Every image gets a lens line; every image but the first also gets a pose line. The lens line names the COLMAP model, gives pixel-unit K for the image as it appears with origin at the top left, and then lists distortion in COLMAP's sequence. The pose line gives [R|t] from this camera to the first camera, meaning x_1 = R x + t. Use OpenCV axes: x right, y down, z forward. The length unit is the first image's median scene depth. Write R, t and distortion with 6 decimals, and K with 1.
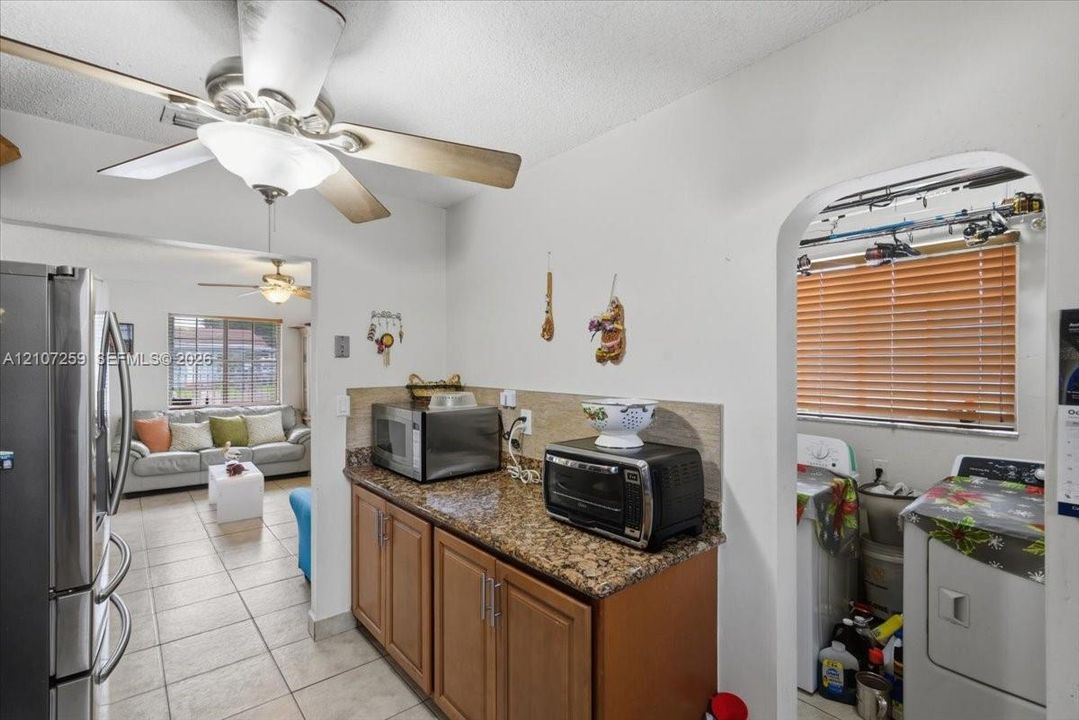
lens RADIAL K [[498.4, 0, 539.0], [0, 498.4, 365.1], [0, 0, 1]] dist [0.012418, 0.000311]
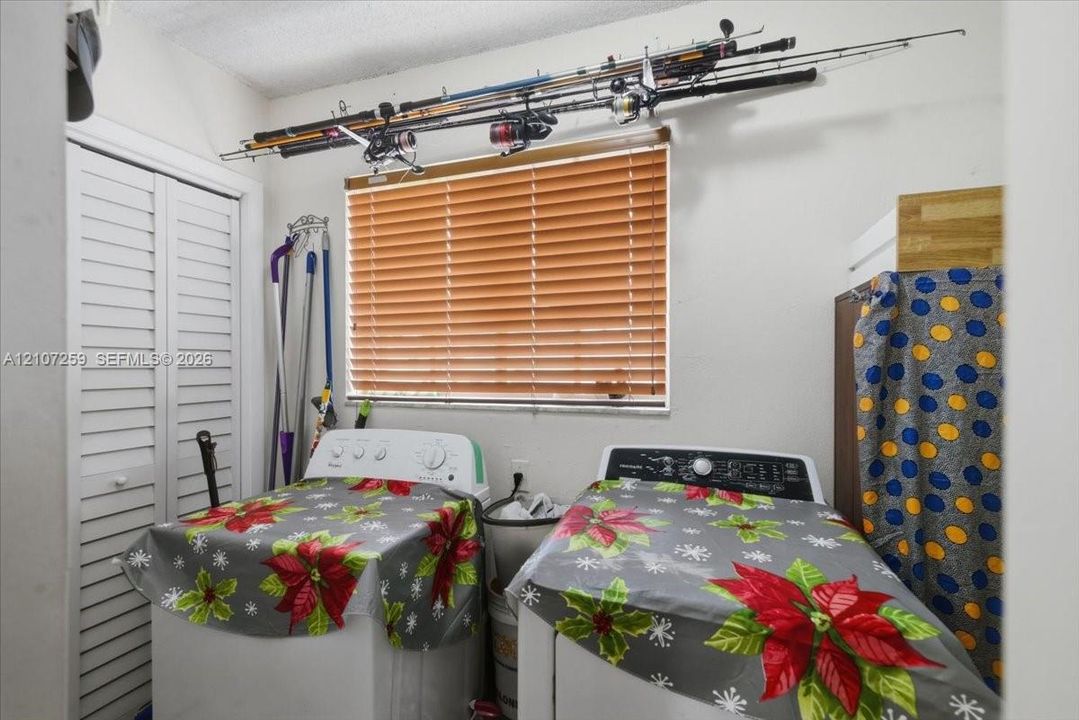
lens RADIAL K [[498.4, 0, 539.2], [0, 498.4, 364.5], [0, 0, 1]] dist [0.012418, 0.000311]
pose [[0.852891, -0.000655, 0.522088, 0.440131], [0.003985, 0.999978, -0.005256, 0.079057], [-0.522073, 0.006563, 0.852875, 0.514667]]
